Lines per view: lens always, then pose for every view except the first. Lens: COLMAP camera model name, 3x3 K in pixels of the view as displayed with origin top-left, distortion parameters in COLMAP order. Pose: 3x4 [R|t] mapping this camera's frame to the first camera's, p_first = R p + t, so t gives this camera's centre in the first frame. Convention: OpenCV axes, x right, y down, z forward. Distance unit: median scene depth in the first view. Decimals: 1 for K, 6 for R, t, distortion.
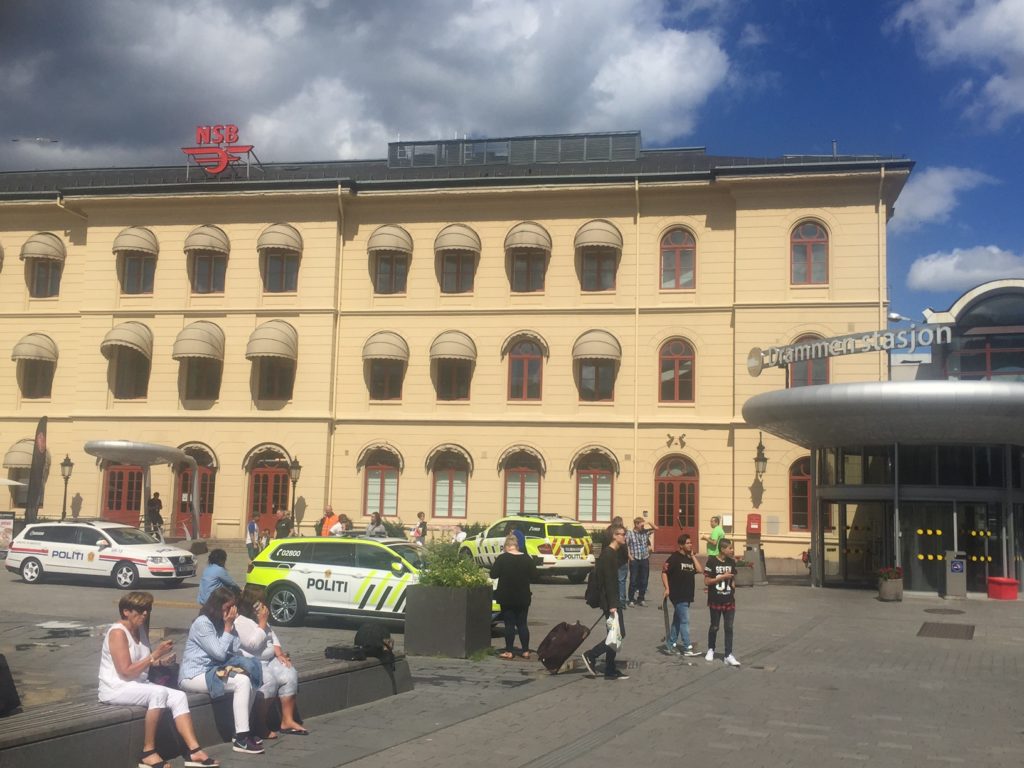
lens RADIAL K [[1148.4, 0, 511.2], [0, 1148.4, 384.7], [0, 0, 1]] dist [0.042653, 0.000000]
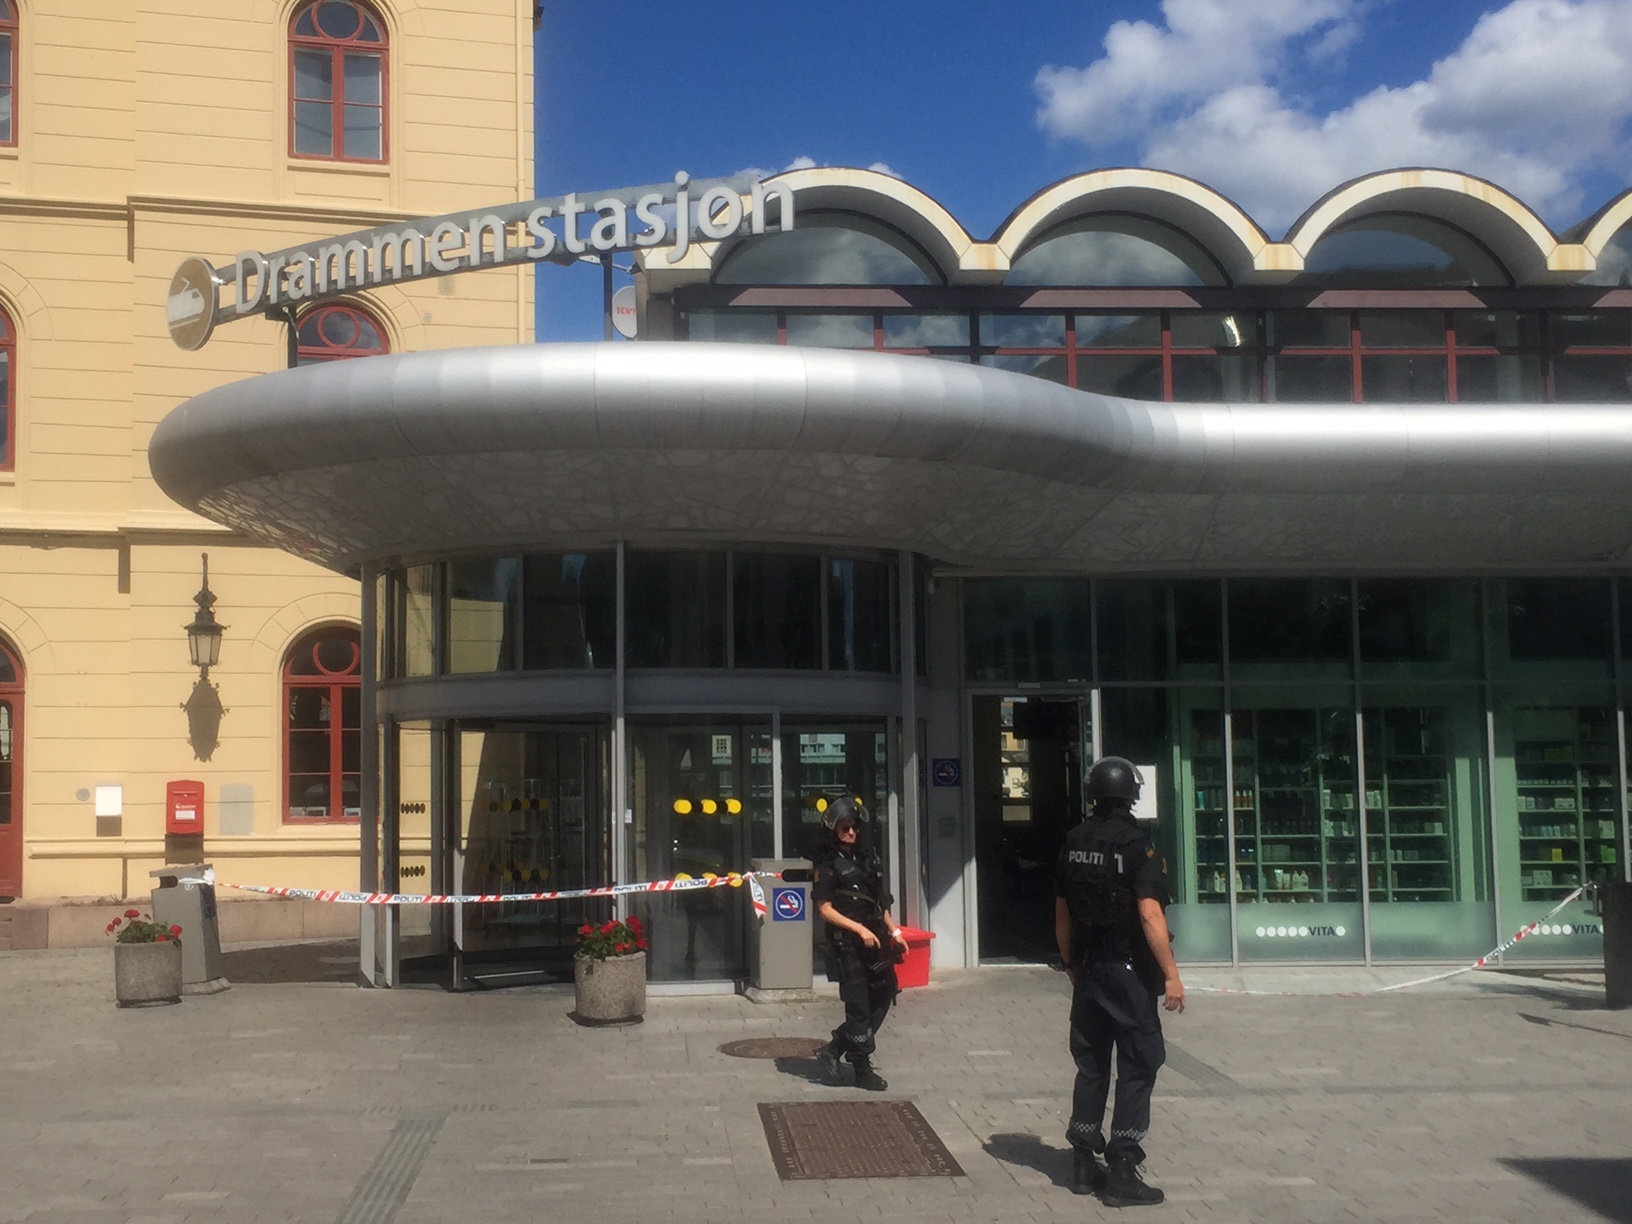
lens RADIAL K [[2542.3, 0, 817.8], [0, 2542.3, 610.3], [0, 0, 1]] dist [0.106859, 0.000000]
pose [[0.900374, -0.000596, 0.435117, 0.040958], [-0.017506, 0.999140, 0.037592, 0.025670], [-0.434765, -0.041464, 0.899589, 0.195985]]
